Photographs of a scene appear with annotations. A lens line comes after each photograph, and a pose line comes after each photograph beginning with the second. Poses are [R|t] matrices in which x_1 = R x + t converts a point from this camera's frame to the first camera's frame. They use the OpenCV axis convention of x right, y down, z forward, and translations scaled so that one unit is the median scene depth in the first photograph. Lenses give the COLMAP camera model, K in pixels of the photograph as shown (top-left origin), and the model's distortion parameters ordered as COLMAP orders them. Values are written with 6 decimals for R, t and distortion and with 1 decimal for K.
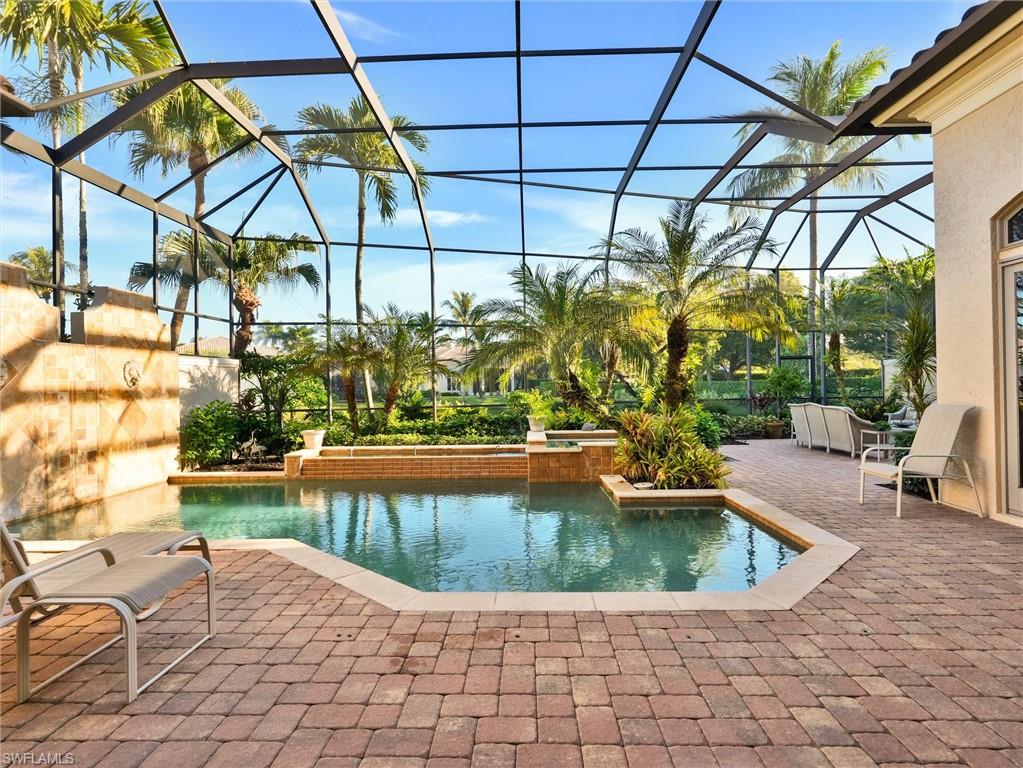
lens RADIAL K [[532.7, 0, 511.5], [0, 532.7, 384.0], [0, 0, 1]] dist [-0.011285, 0.003157]
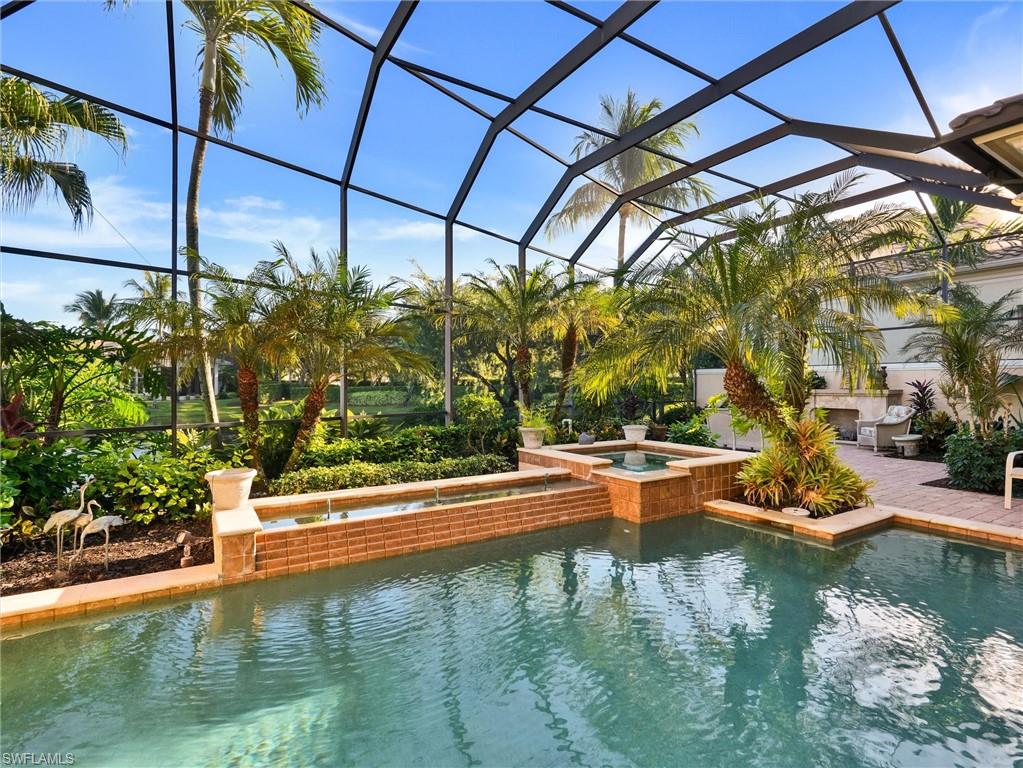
lens RADIAL K [[504.5, 0, 506.9], [0, 504.5, 380.4], [0, 0, 1]] dist [-0.009473, 0.000702]
pose [[0.836455, 0.019640, 0.547683, -0.457744], [-0.011236, 0.999762, -0.018692, 0.007446], [-0.547920, 0.009481, 0.836477, 0.499922]]
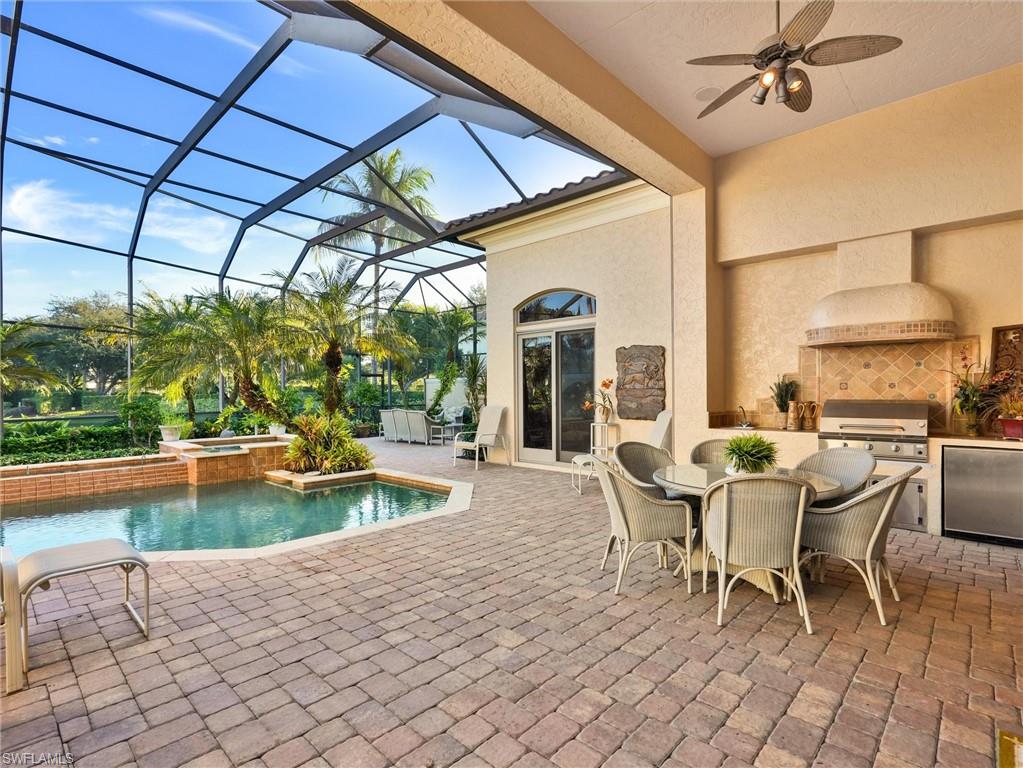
lens RADIAL K [[509.9, 0, 506.7], [0, 509.9, 384.1], [0, 0, 1]] dist [-0.005027, 0.001154]
pose [[0.668730, 0.021755, 0.743187, -0.293254], [-0.004018, 0.999663, -0.025647, 0.004919], [-0.743495, 0.014165, 0.668592, -0.134143]]
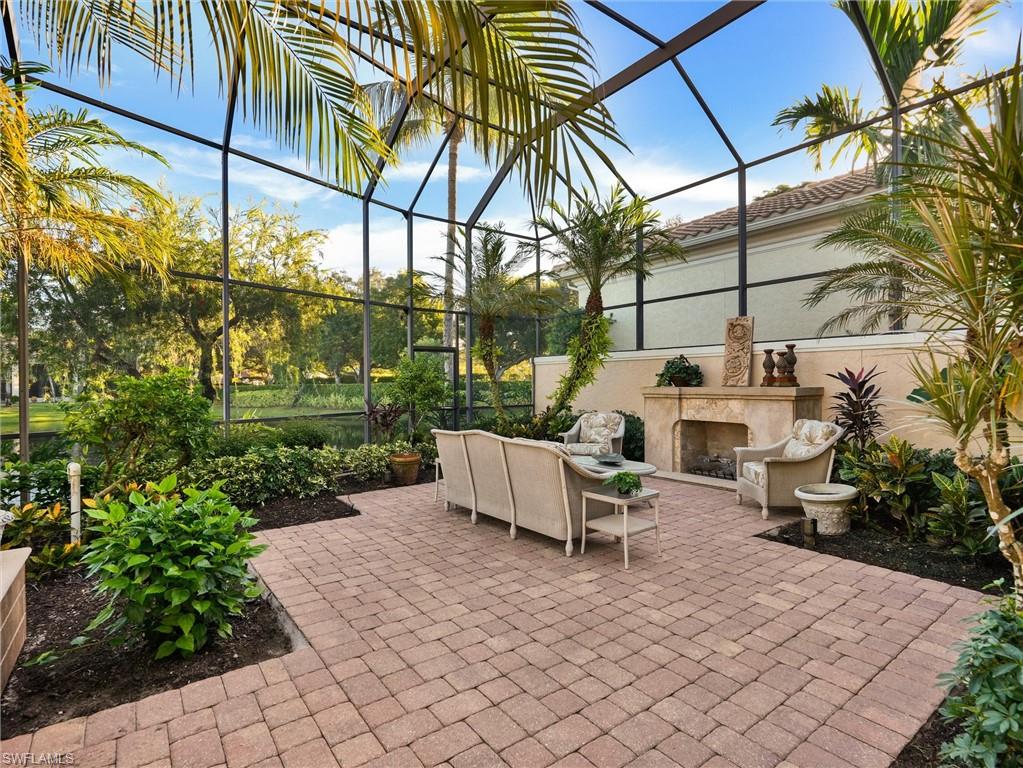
lens RADIAL K [[509.9, 0, 506.7], [0, 509.9, 384.1], [0, 0, 1]] dist [-0.005027, 0.001154]
pose [[0.788717, 0.006674, 0.614721, 0.363039], [-0.003682, 0.999974, -0.006133, -0.003208], [-0.614746, 0.002573, 0.788721, 0.748260]]
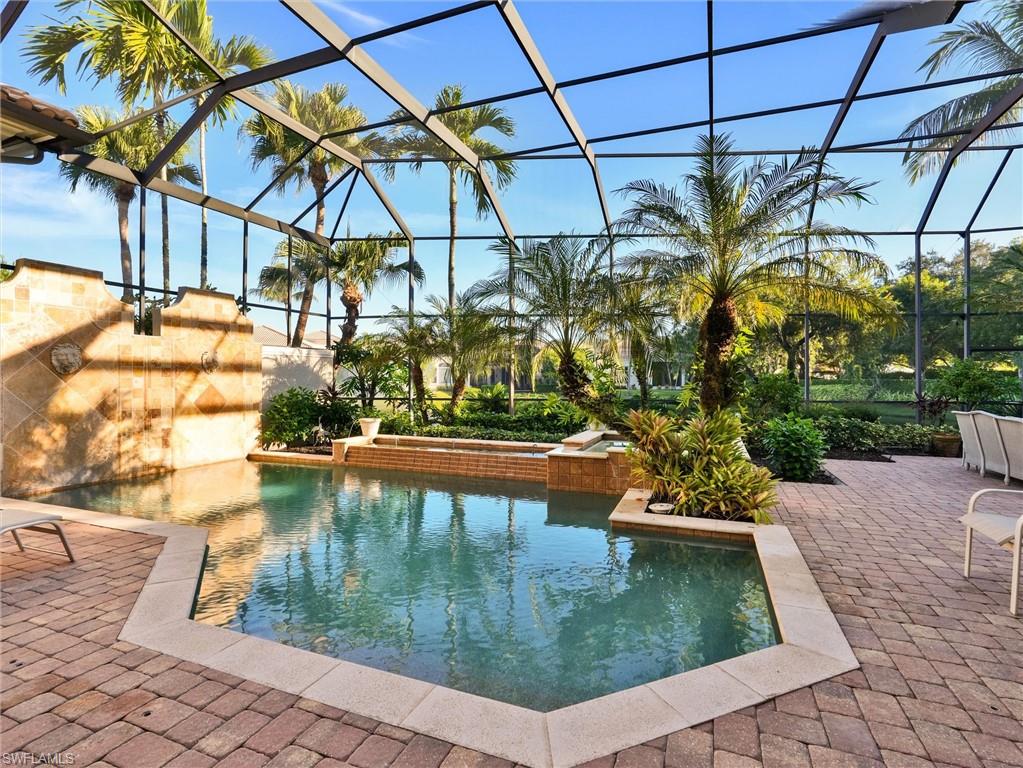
lens RADIAL K [[512.5, 0, 511.1], [0, 512.5, 373.9], [0, 0, 1]] dist [-0.004836, 0.001700]
pose [[0.939491, 0.015092, -0.342241, 0.246918], [-0.017083, 0.999850, -0.002805, -0.001682], [0.342148, 0.008482, 0.939608, 0.171157]]
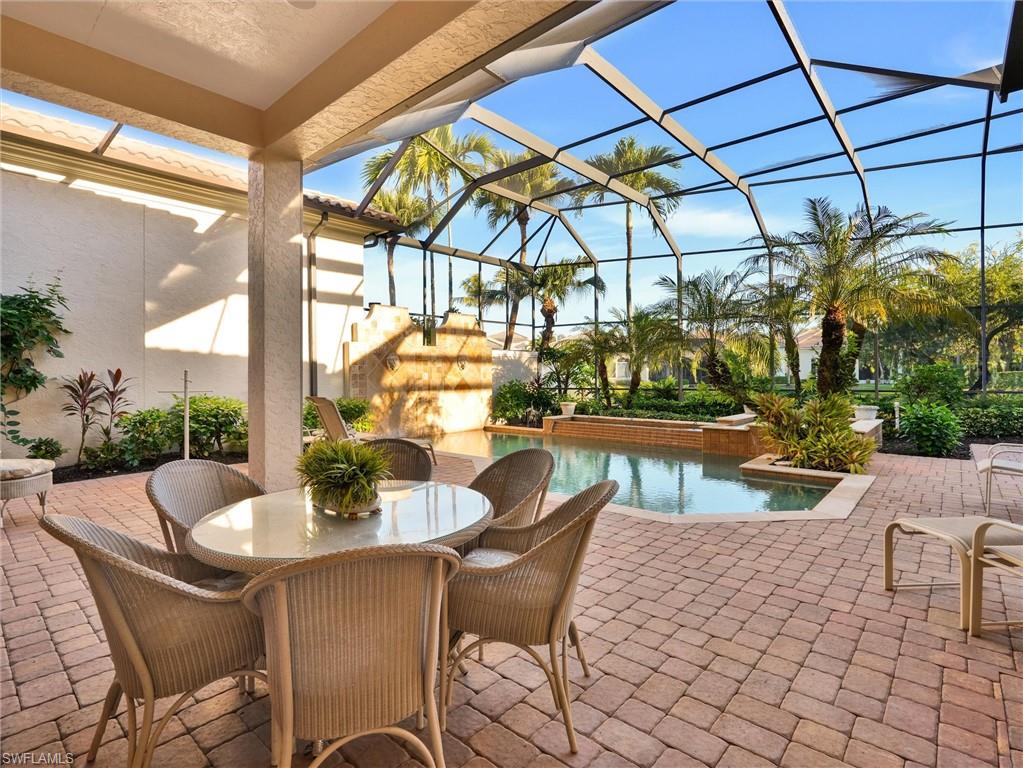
lens RADIAL K [[512.5, 0, 511.1], [0, 512.5, 373.9], [0, 0, 1]] dist [-0.004836, 0.001700]
pose [[0.769120, 0.011507, -0.639000, 0.407553], [-0.004938, 0.999915, 0.012064, -0.003539], [0.639085, -0.006123, 0.769112, -0.144874]]
